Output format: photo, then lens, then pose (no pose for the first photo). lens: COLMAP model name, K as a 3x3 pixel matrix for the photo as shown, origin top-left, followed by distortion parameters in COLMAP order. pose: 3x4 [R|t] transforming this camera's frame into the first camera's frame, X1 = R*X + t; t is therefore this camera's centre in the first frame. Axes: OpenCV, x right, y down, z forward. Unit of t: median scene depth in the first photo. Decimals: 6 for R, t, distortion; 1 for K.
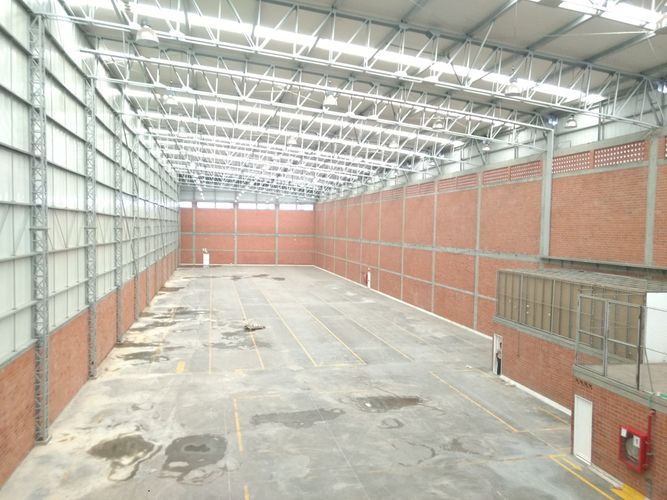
lens RADIAL K [[520.6, 0, 335.1], [0, 520.6, 257.9], [0, 0, 1]] dist [0.031719, 0.004789]
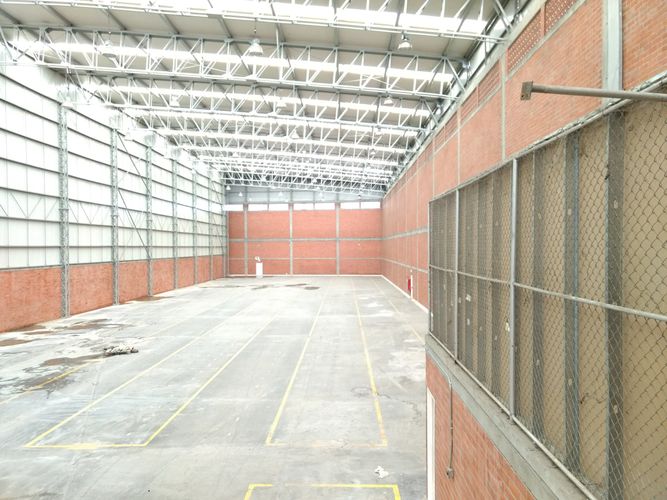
lens RADIAL K [[522.7, 0, 334.6], [0, 522.7, 254.5], [0, 0, 1]] dist [0.032896, 0.005030]
pose [[0.968238, -0.021196, -0.249129, 0.142938], [0.009562, 0.998810, -0.047818, 0.031793], [0.249846, 0.043918, 0.967289, 0.279467]]
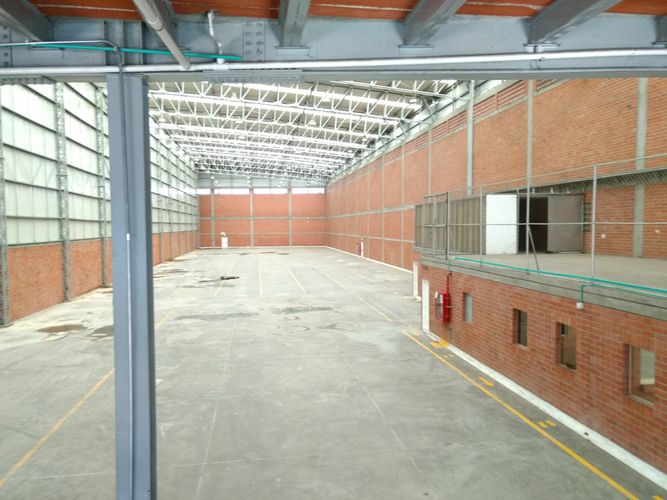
lens RADIAL K [[520.6, 0, 335.1], [0, 520.6, 257.9], [0, 0, 1]] dist [0.031719, 0.004789]
pose [[0.996207, -0.022252, -0.084118, 0.098717], [0.022490, 0.999745, 0.001883, 0.056142], [0.084054, -0.003767, 0.996454, -0.056881]]
